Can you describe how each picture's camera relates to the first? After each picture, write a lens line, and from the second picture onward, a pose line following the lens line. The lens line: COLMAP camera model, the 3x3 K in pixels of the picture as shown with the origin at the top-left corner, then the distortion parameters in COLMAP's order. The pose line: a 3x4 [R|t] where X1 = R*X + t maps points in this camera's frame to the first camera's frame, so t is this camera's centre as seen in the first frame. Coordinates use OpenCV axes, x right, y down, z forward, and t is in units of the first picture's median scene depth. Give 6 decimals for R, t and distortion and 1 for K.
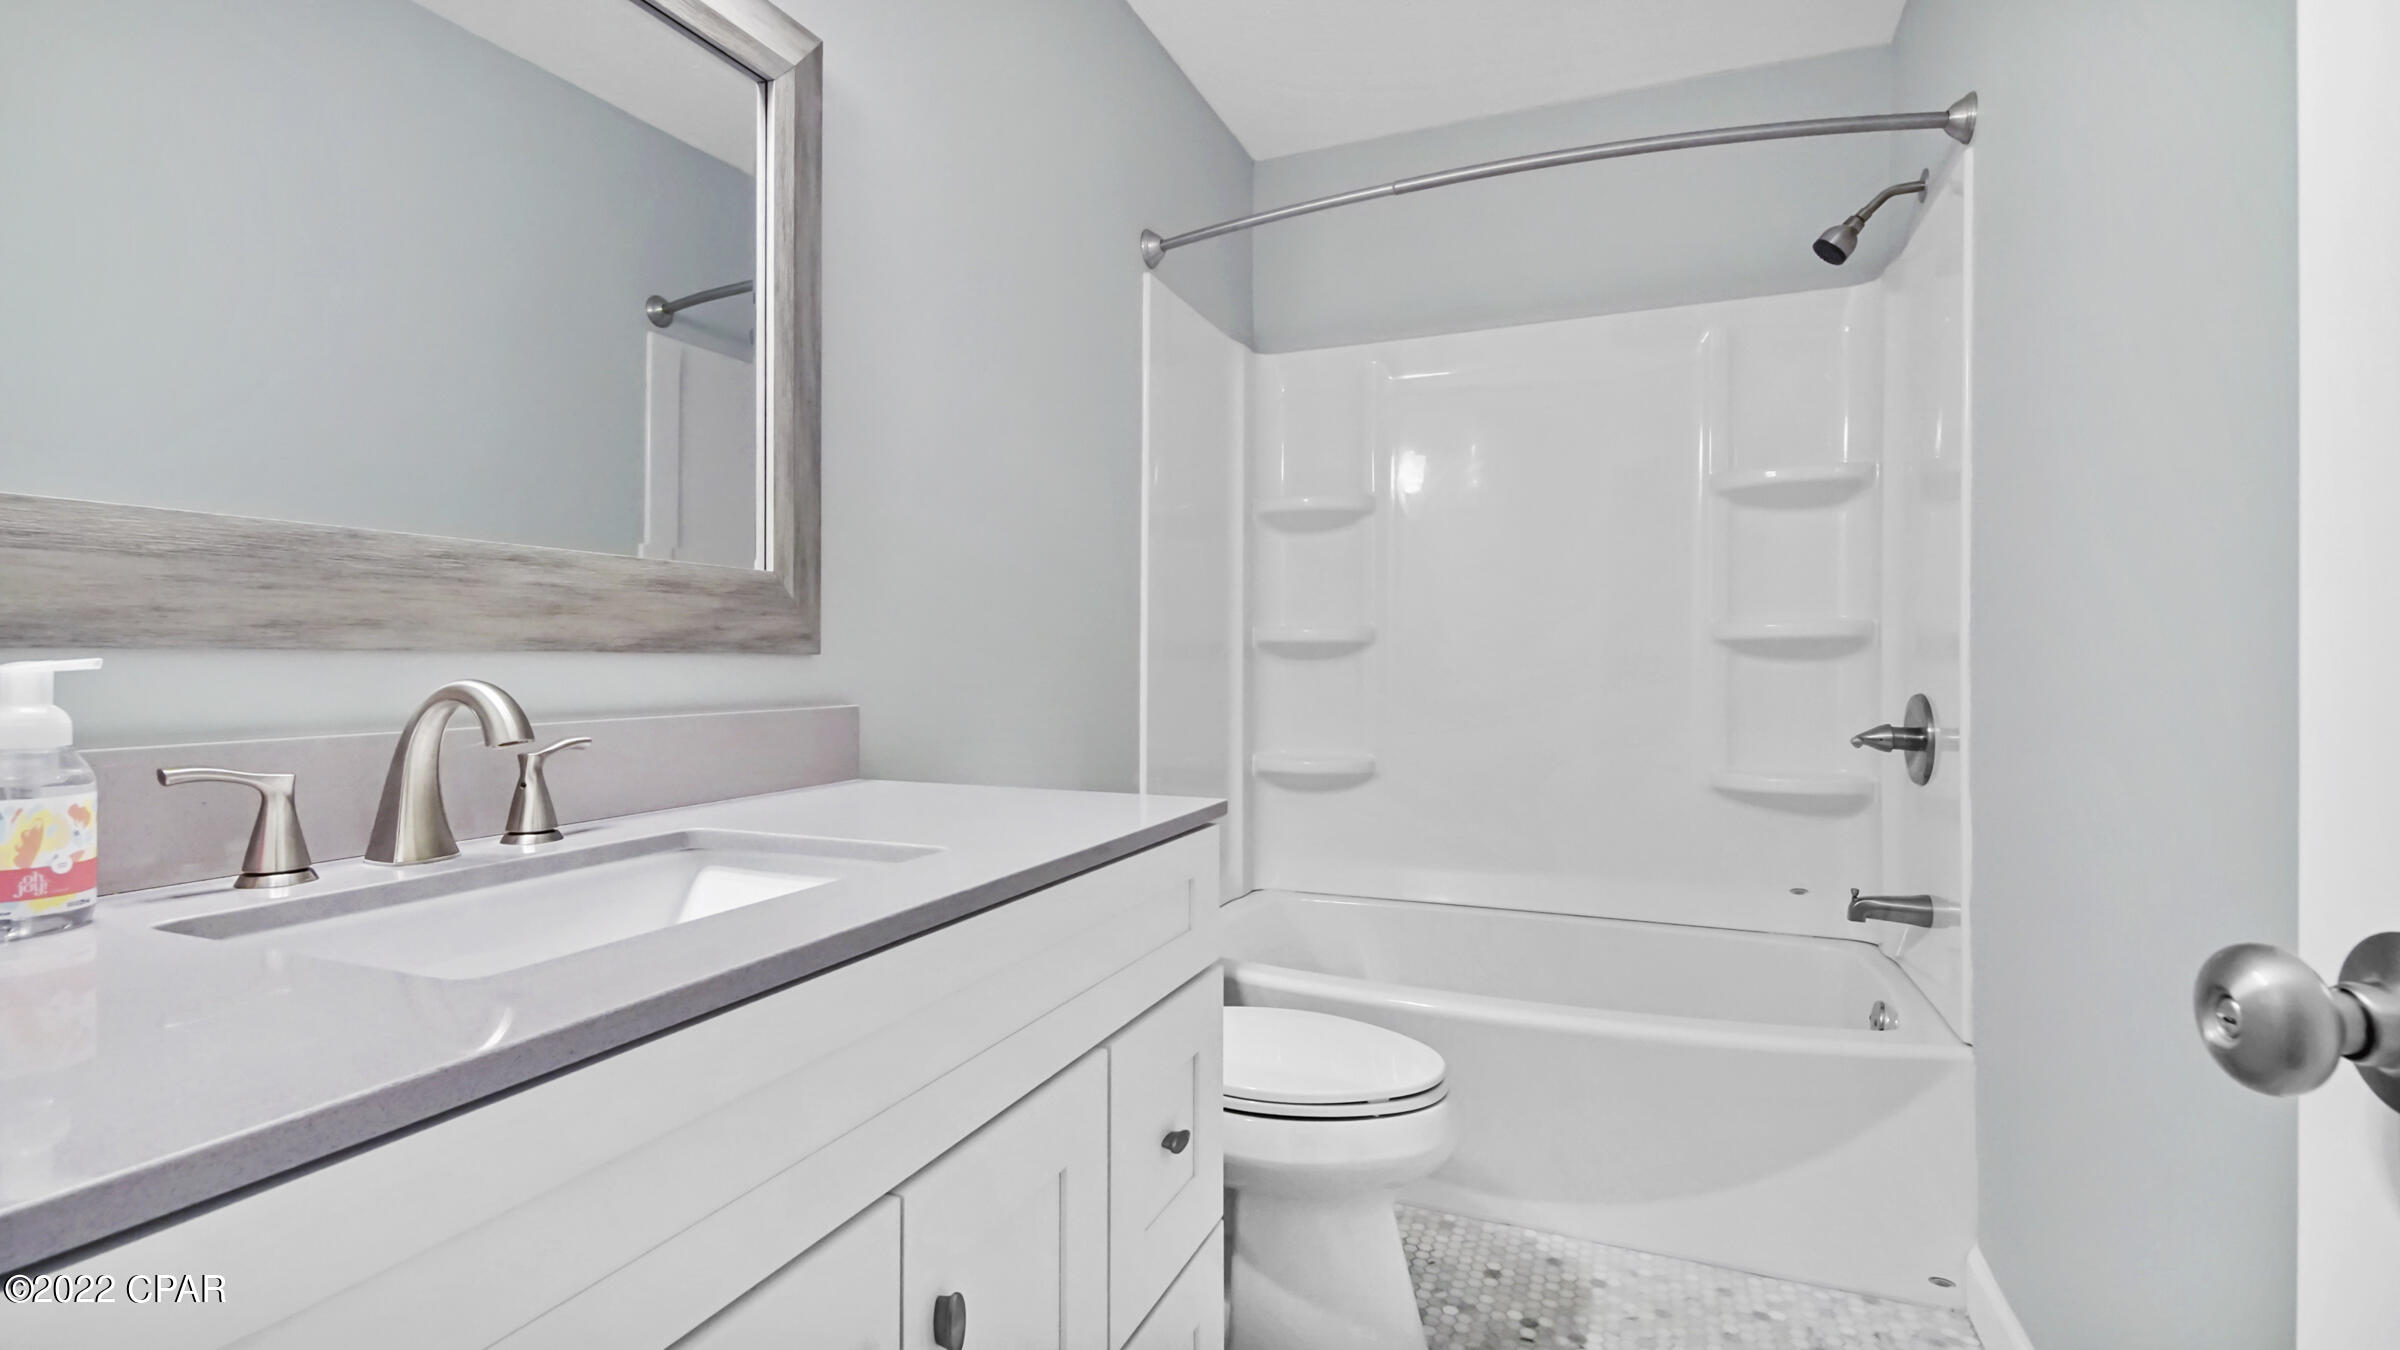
lens RADIAL K [[1092.9, 0, 1198.1], [0, 1092.9, 666.9], [0, 0, 1]] dist [0.055484, -0.029175]
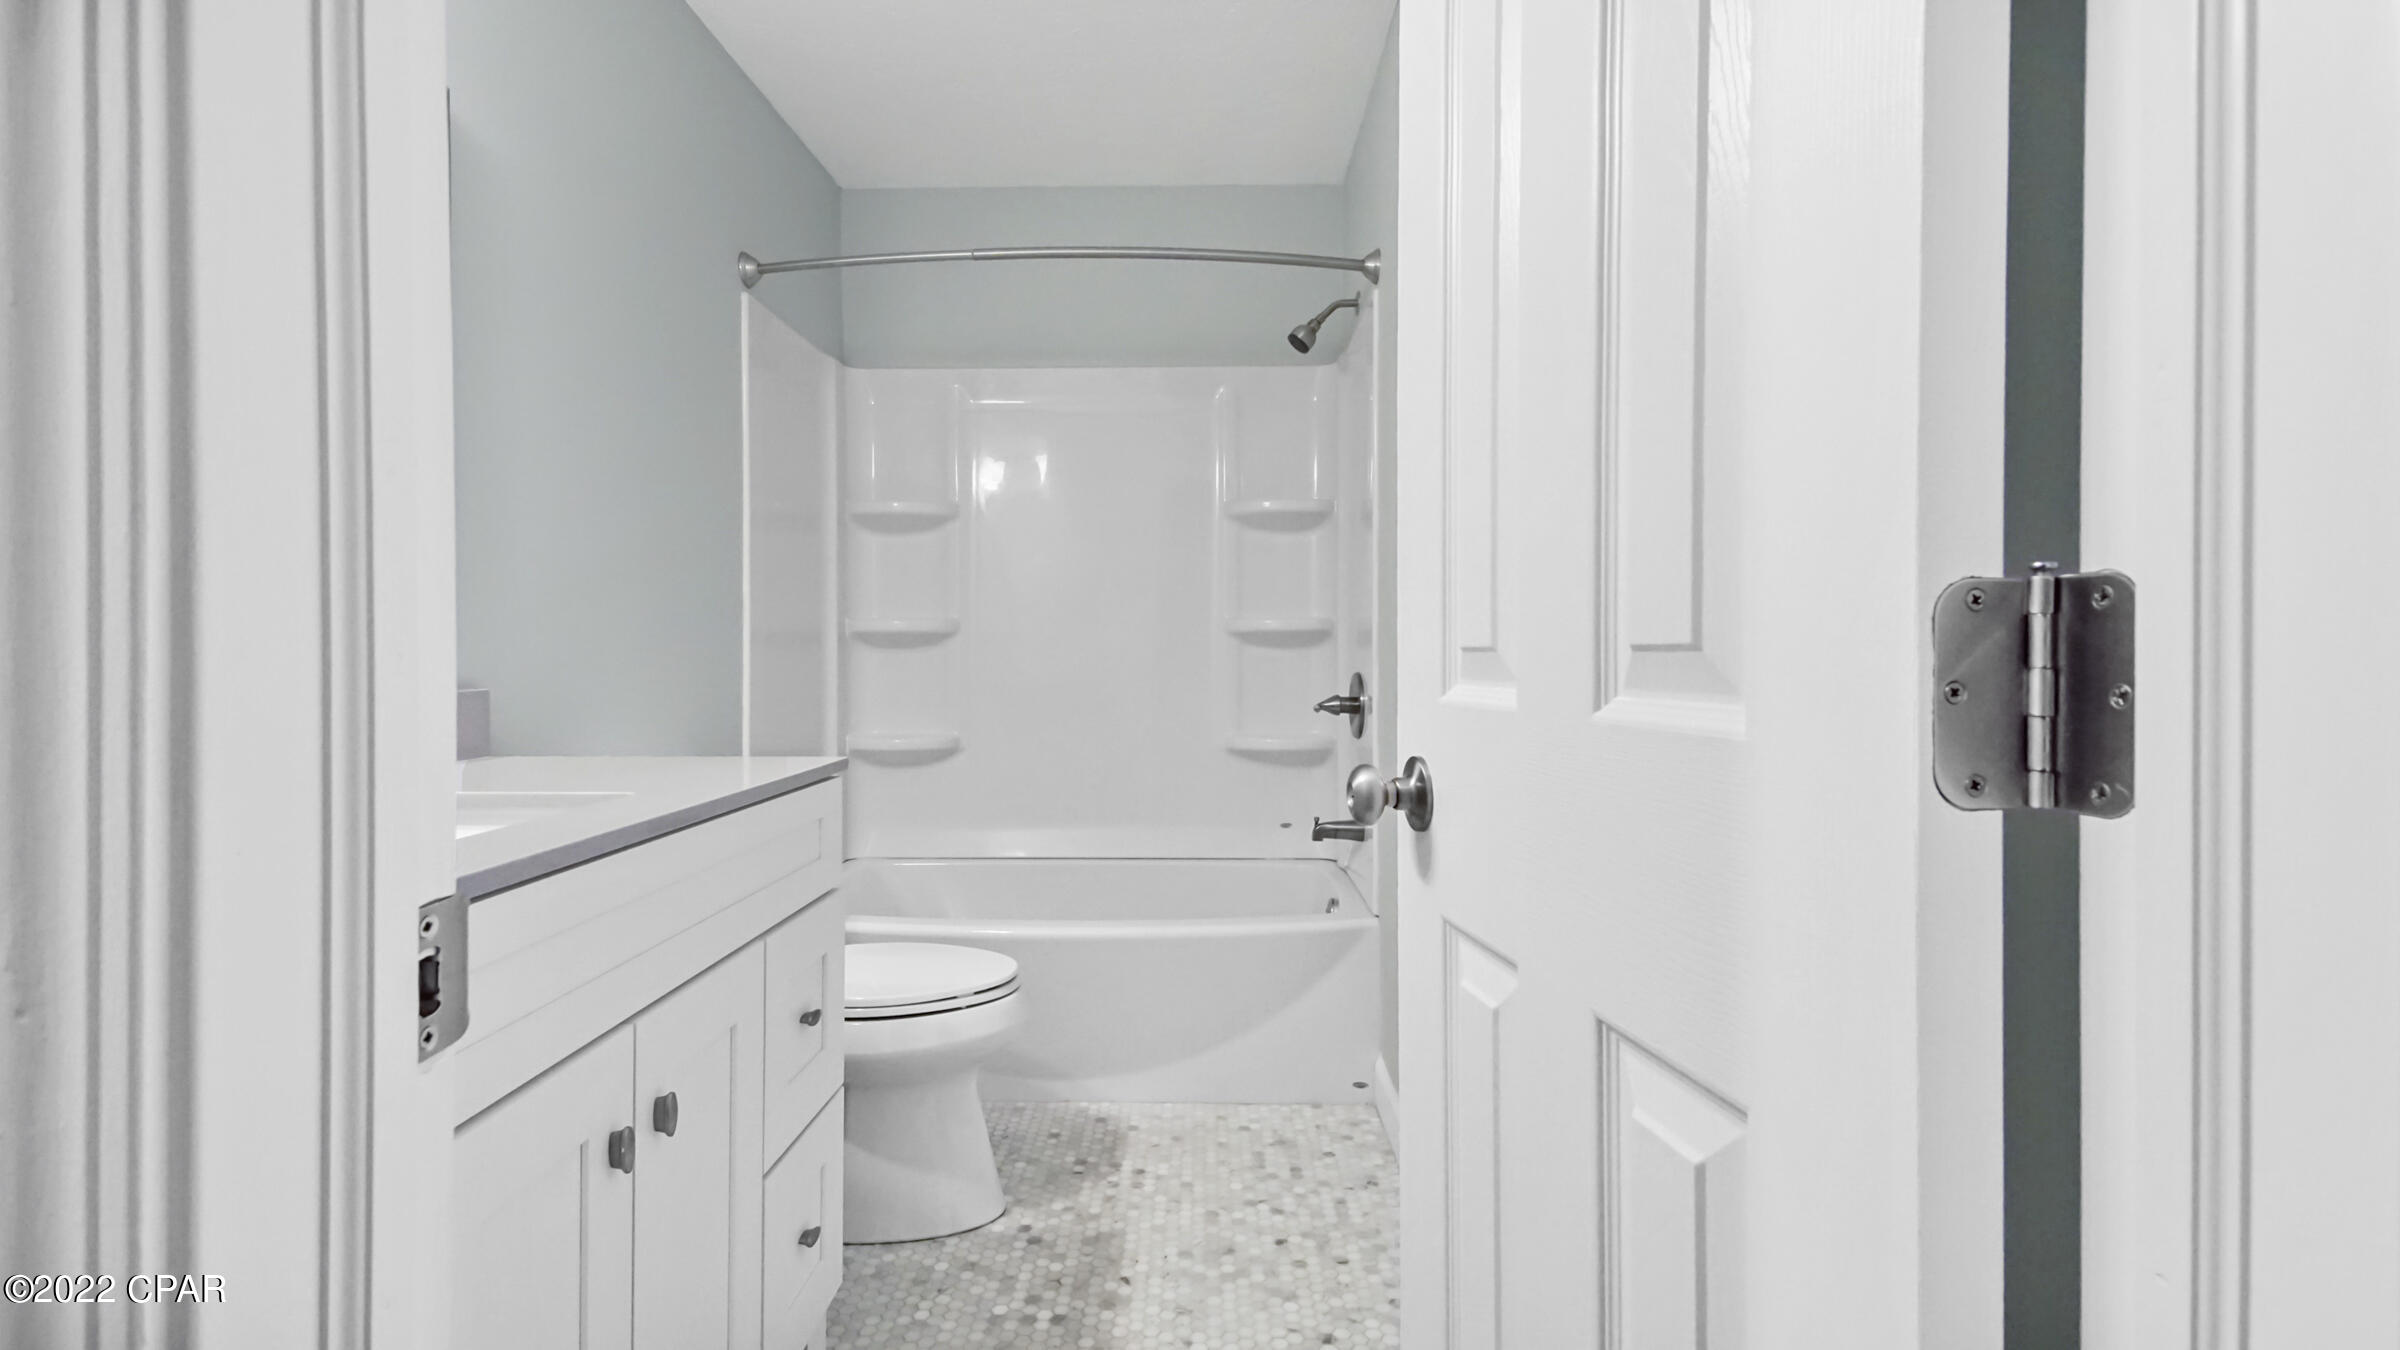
lens RADIAL K [[1148.5, 0, 1196.5], [0, 1148.5, 648.1], [0, 0, 1]] dist [0.032740, -0.000412]
pose [[0.932355, -0.002066, 0.361539, -0.050379], [0.004613, 0.999970, -0.006183, 0.001926], [-0.361516, 0.007432, 0.932336, -0.252806]]
